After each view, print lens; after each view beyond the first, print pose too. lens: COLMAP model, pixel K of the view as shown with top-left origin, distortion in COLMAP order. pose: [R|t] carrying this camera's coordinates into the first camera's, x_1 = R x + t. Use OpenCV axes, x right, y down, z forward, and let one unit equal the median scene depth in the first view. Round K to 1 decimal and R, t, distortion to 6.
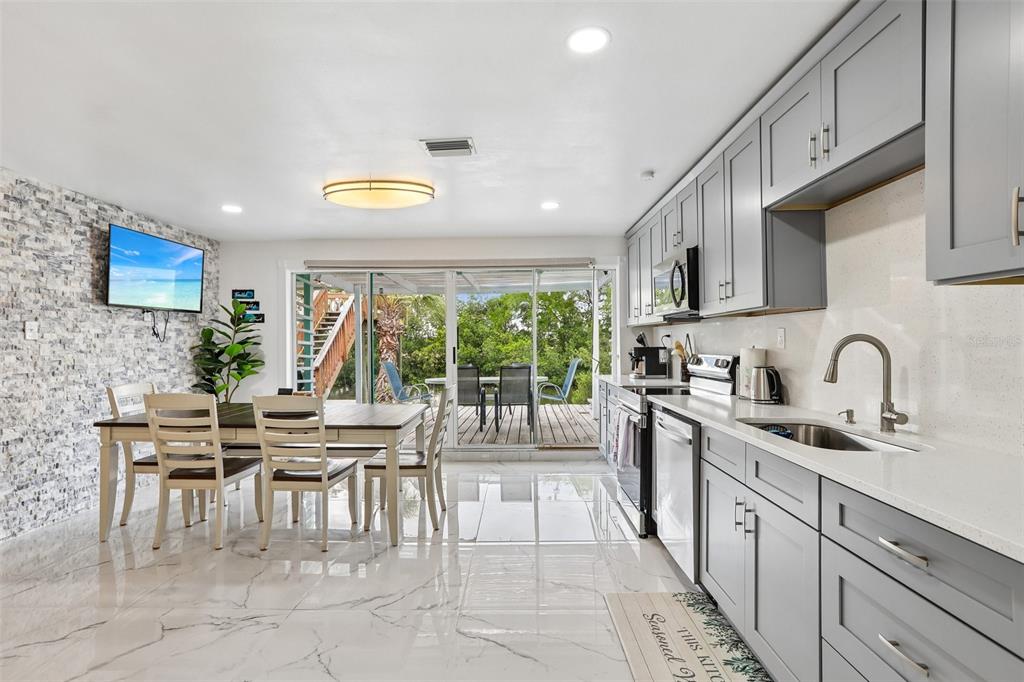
lens RADIAL K [[502.4, 0, 510.6], [0, 502.4, 339.0], [0, 0, 1]] dist [-0.001112, 0.000166]
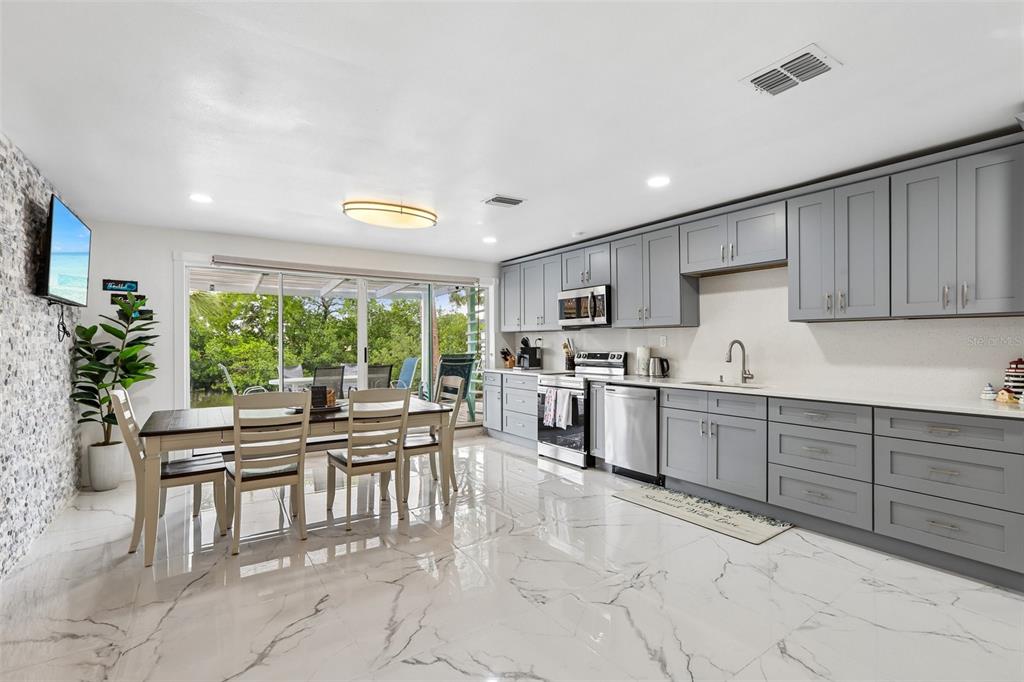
lens RADIAL K [[476.3, 0, 515.5], [0, 476.3, 337.1], [0, 0, 1]] dist [-0.019148, 0.000372]
pose [[0.800159, 0.010794, 0.599691, -0.720102], [-0.005462, 0.999928, -0.010711, 0.003236], [-0.599763, 0.005295, 0.800160, -0.048614]]
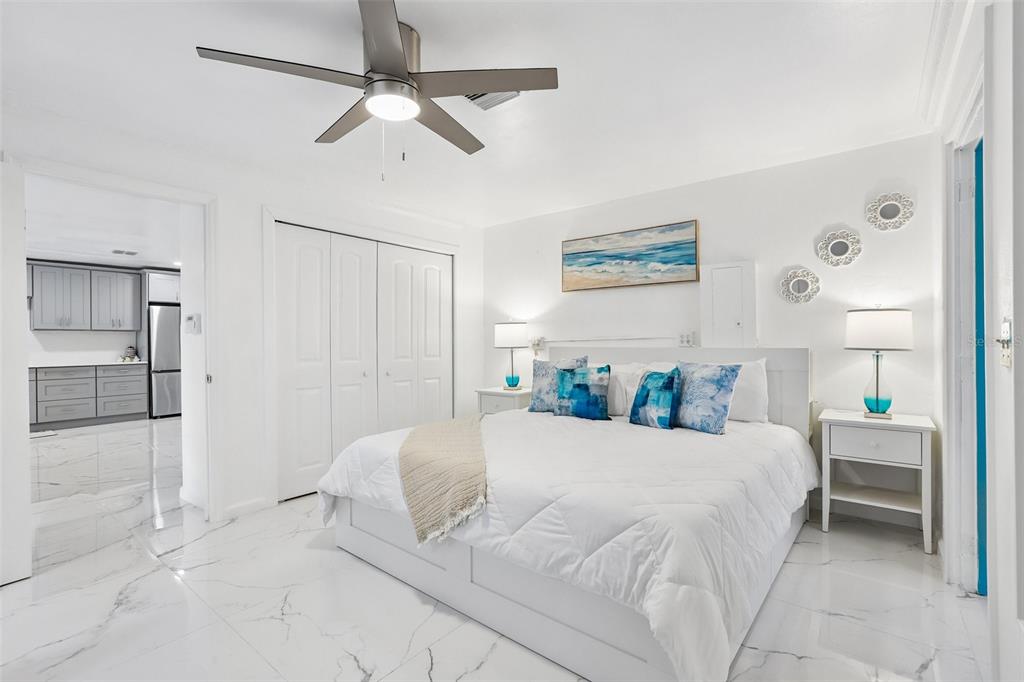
lens RADIAL K [[457.4, 0, 511.8], [0, 457.4, 342.7], [0, 0, 1]] dist [-0.017890, 0.000598]
pose [[-0.791653, 0.003318, 0.610963, -2.378689], [0.003733, 0.999993, -0.000594, 0.018750], [-0.610960, 0.001810, -0.791659, 0.690389]]
